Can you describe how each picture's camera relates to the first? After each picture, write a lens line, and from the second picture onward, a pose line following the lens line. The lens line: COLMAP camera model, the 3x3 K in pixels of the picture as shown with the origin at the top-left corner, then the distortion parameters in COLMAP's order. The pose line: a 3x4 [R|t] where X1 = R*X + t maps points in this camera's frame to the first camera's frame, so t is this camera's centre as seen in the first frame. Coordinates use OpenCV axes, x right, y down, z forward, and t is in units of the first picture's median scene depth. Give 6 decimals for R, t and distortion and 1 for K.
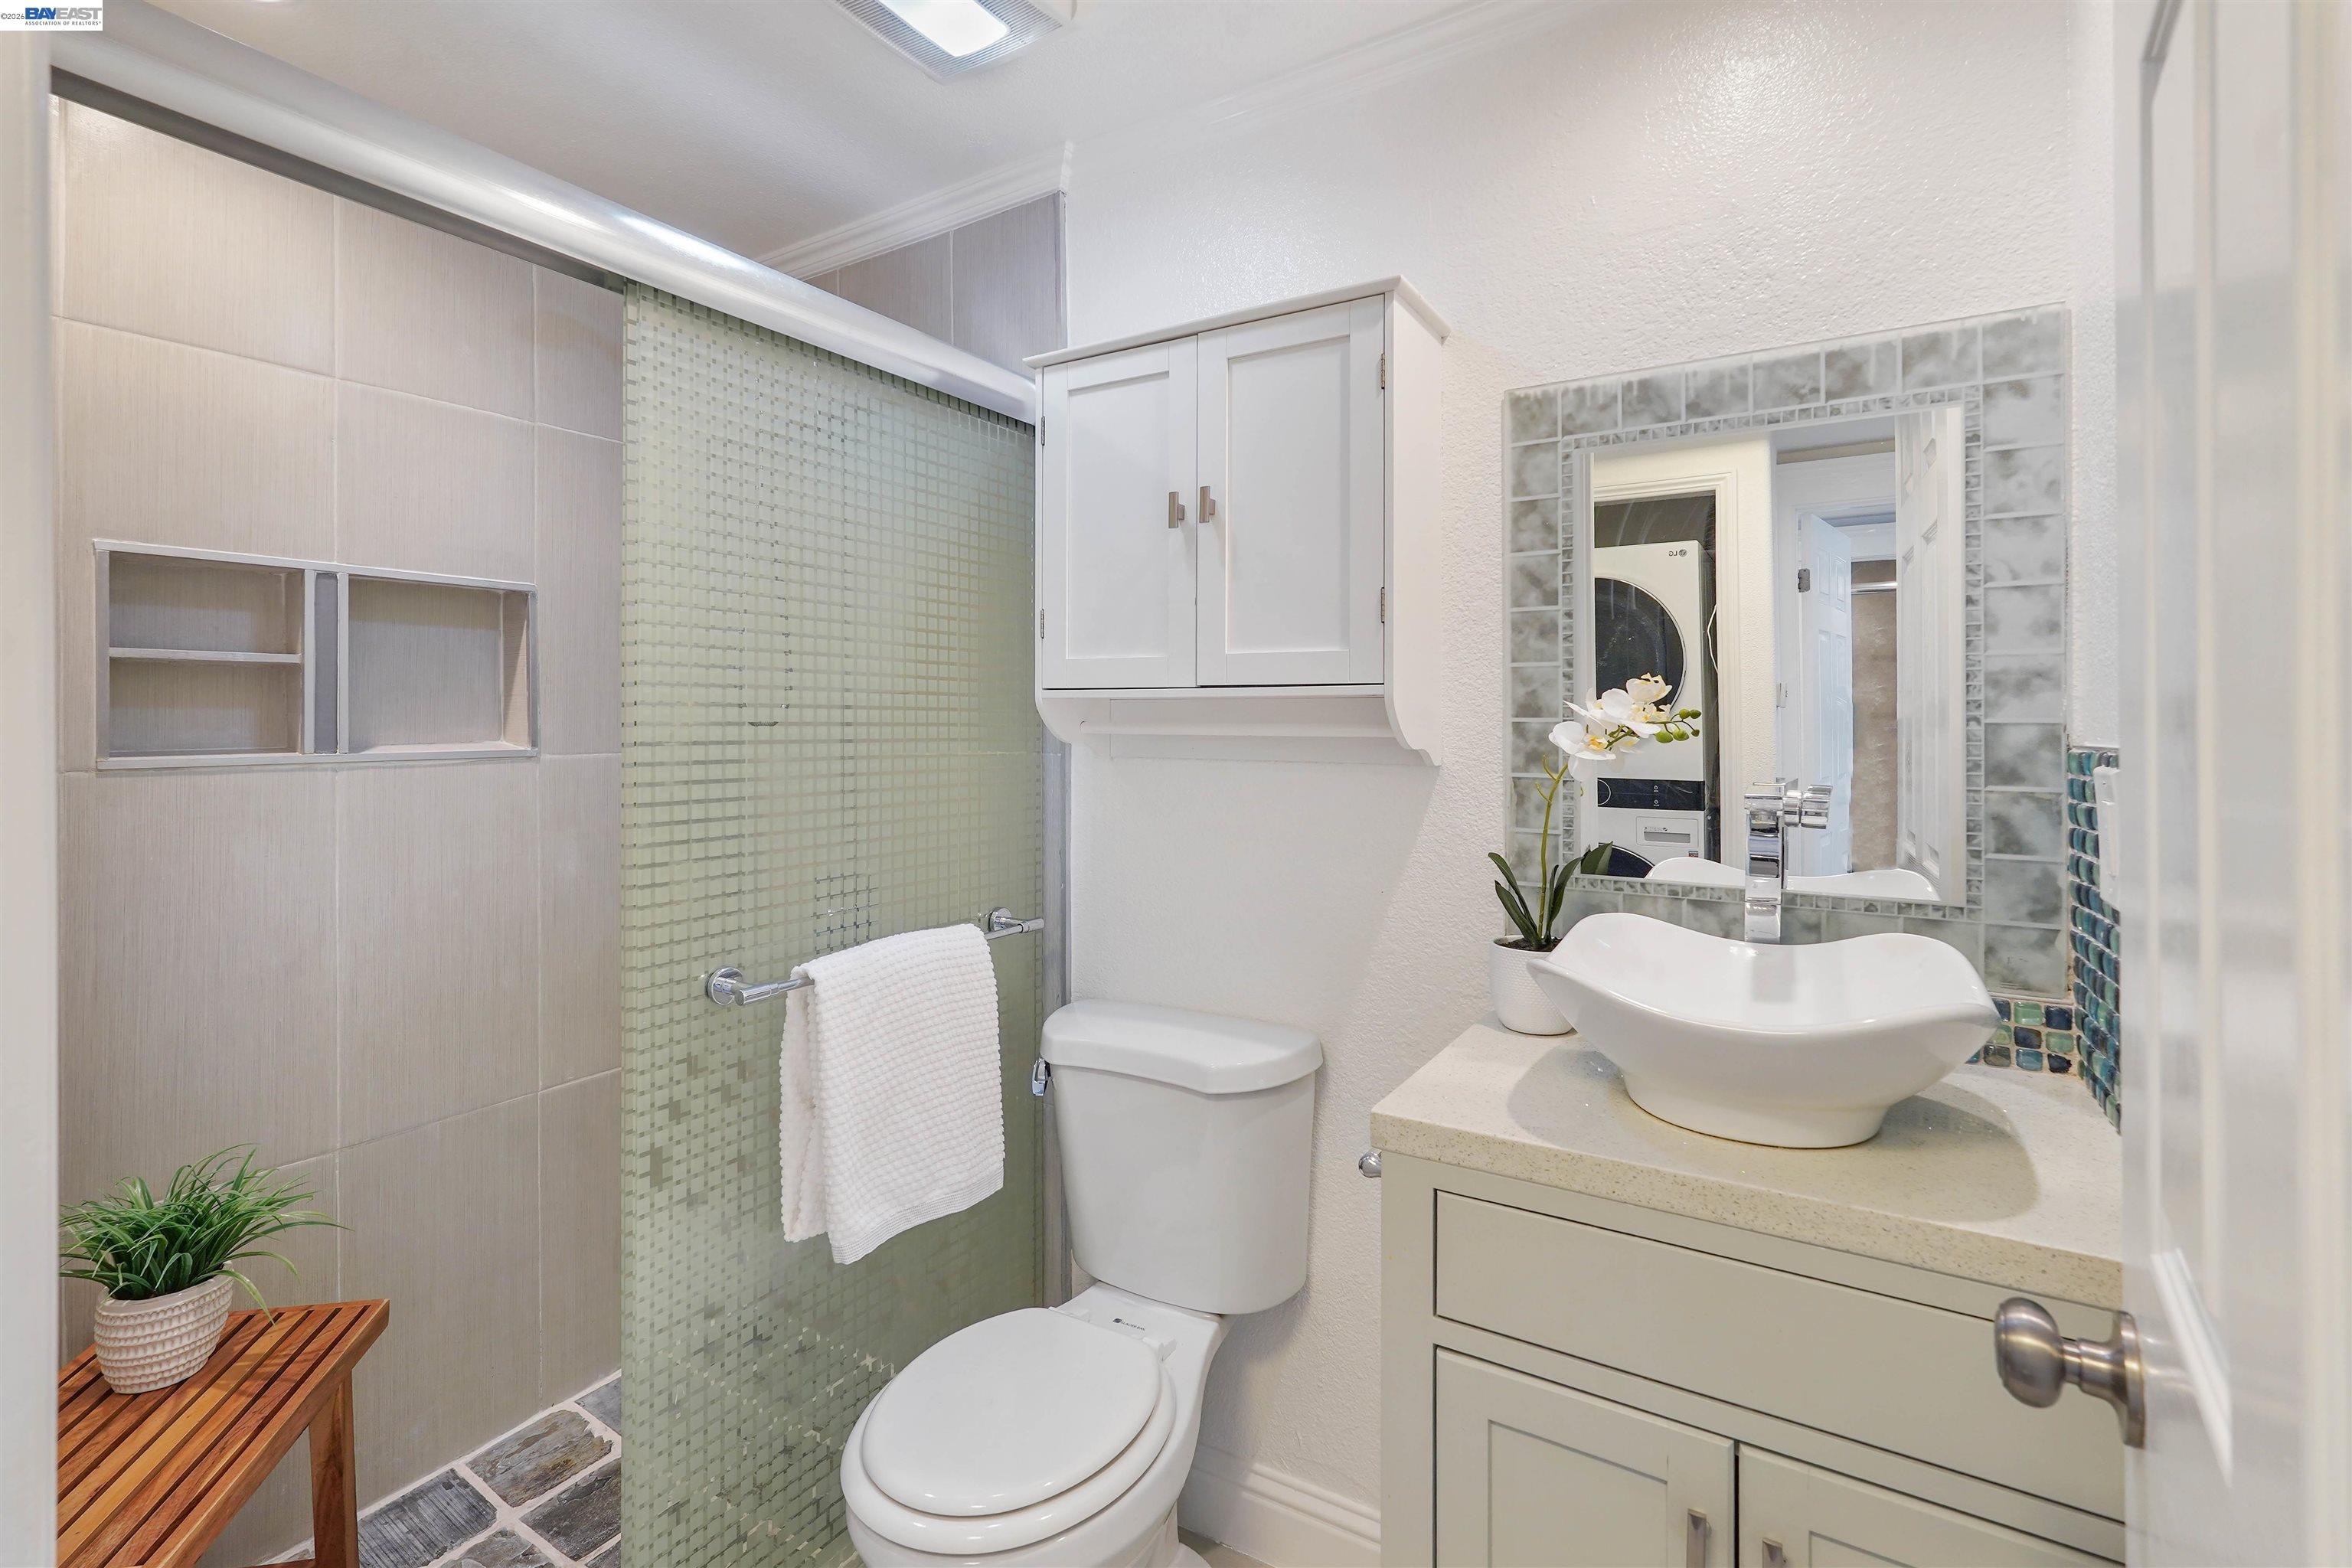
lens RADIAL K [[1066.5, 0, 1181.2], [0, 1066.5, 713.0], [0, 0, 1]] dist [-0.011175, 0.006825]
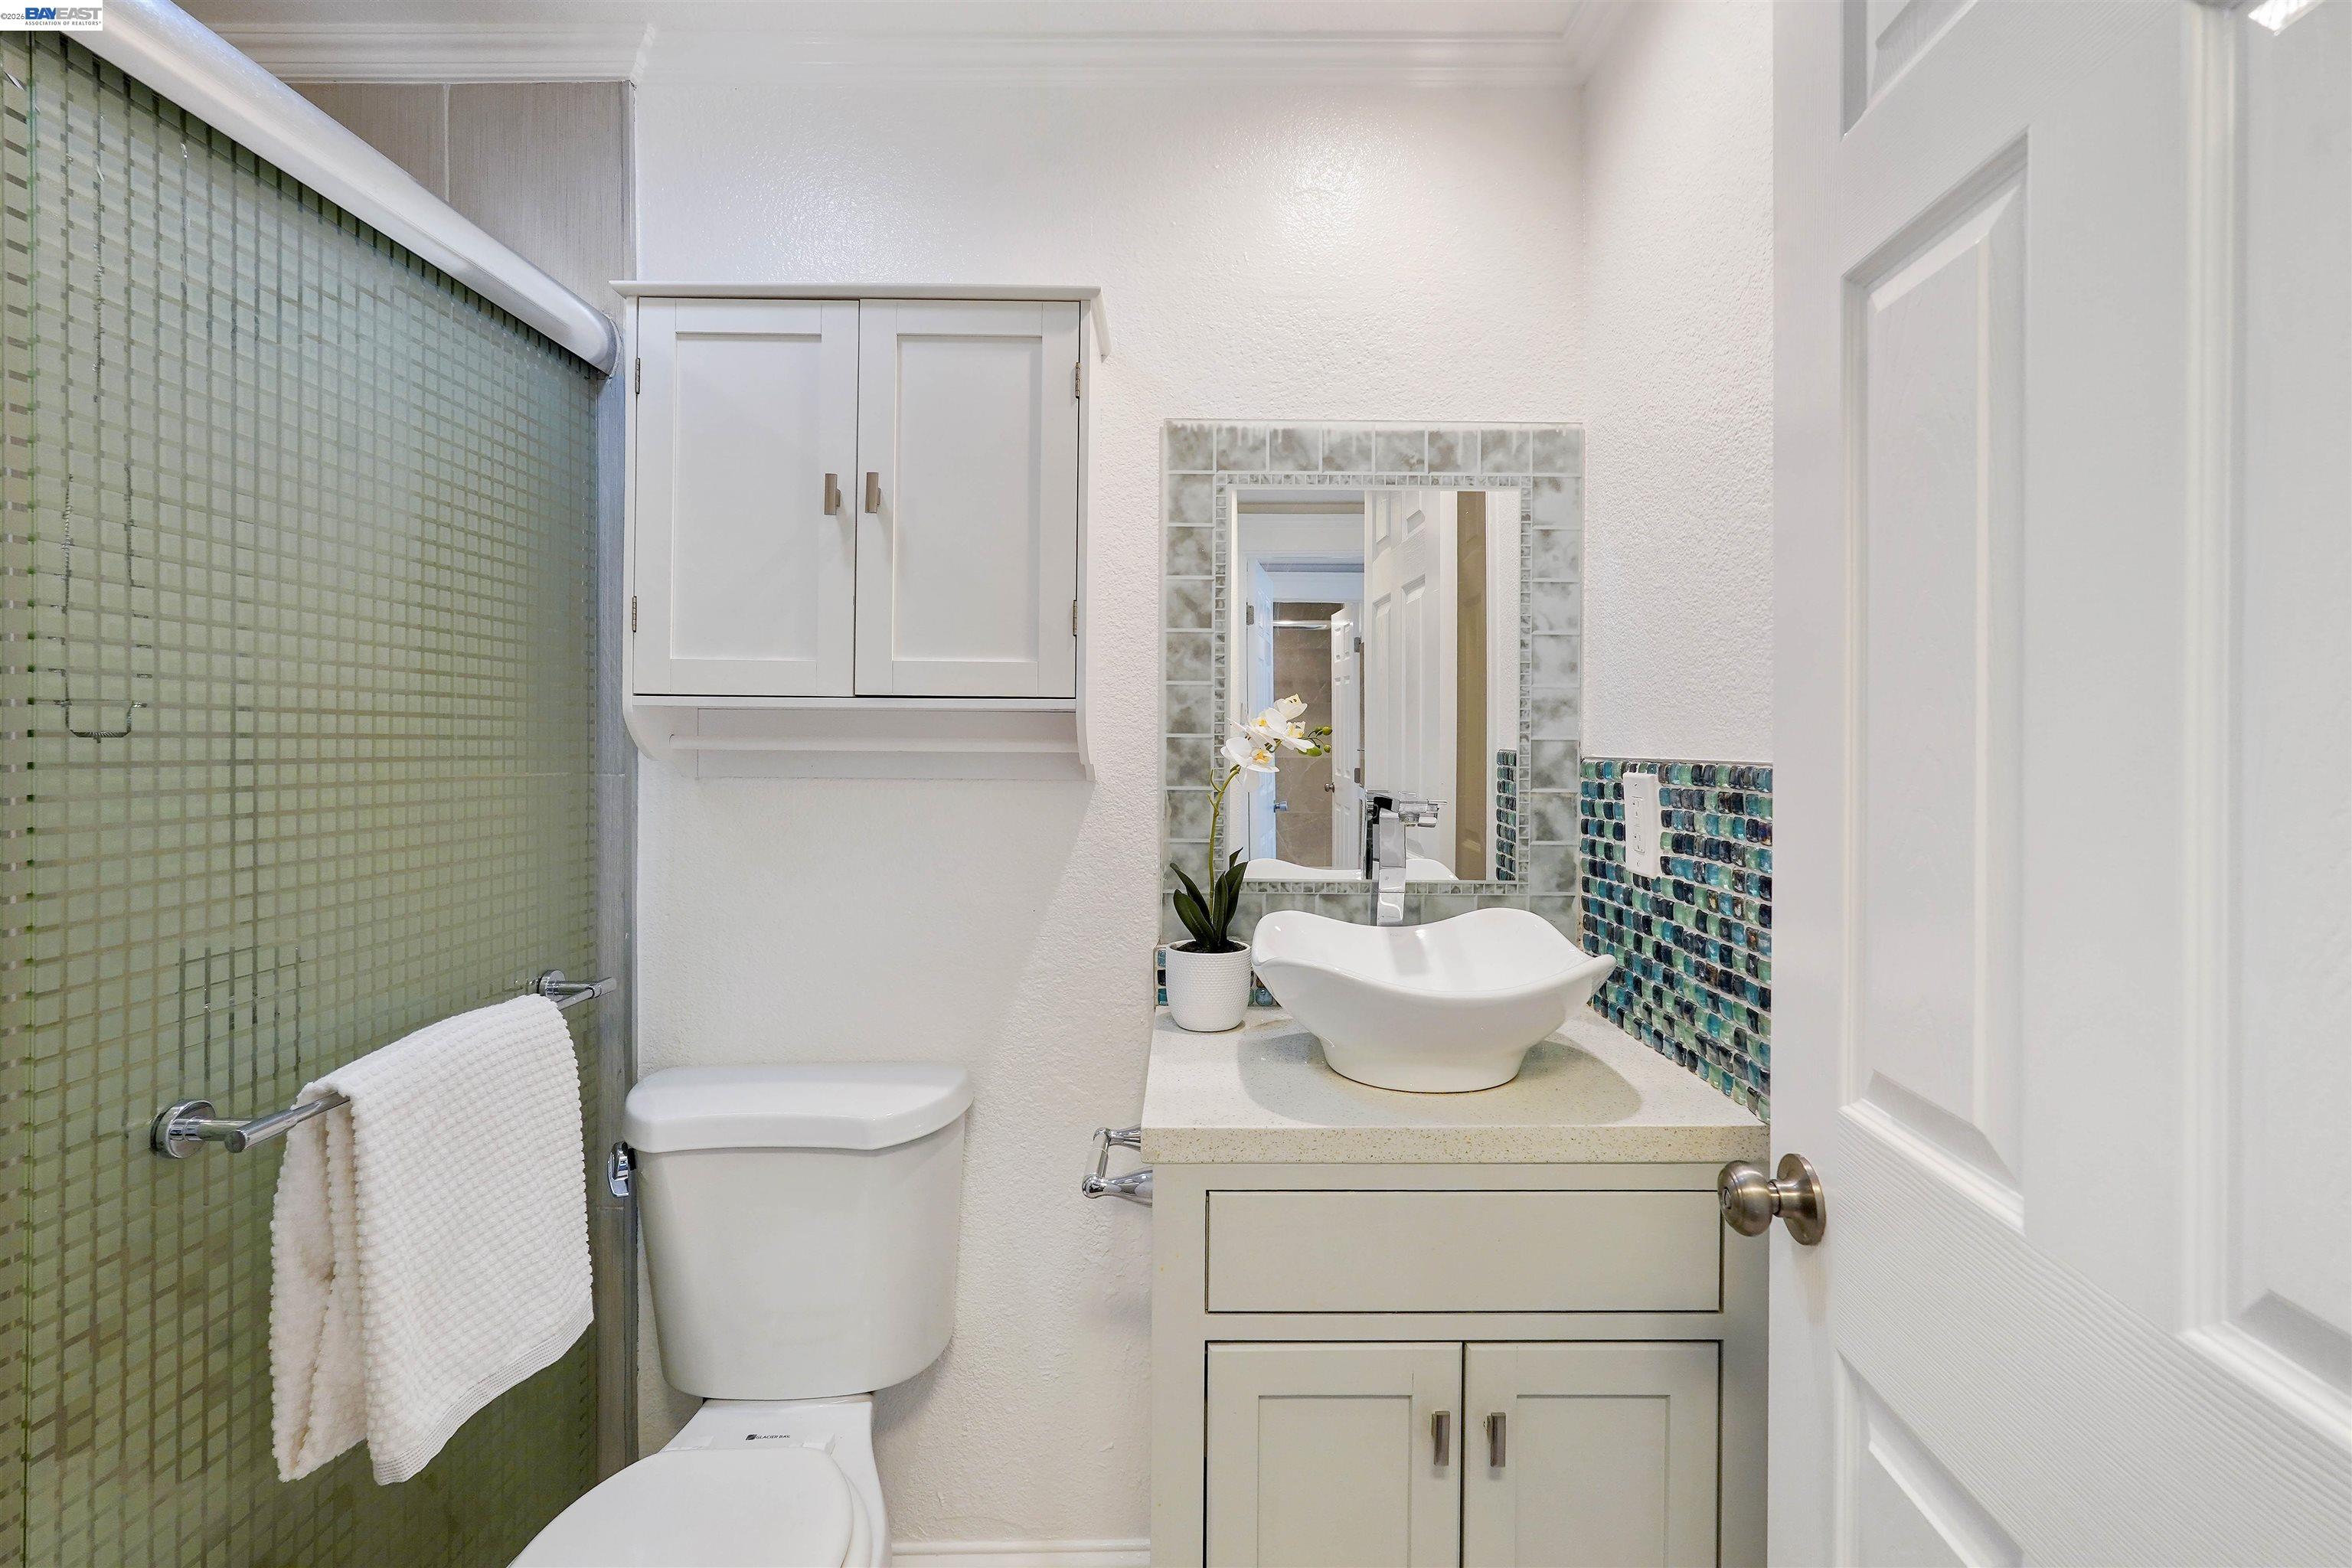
lens RADIAL K [[1088.2, 0, 1176.4], [0, 1088.2, 735.9], [0, 0, 1]] dist [-0.015650, 0.011276]
pose [[0.846028, 0.005190, 0.533114, -0.257425], [-0.009095, 0.999948, 0.004699, 0.001952], [-0.533061, -0.008824, 0.846031, 0.096096]]
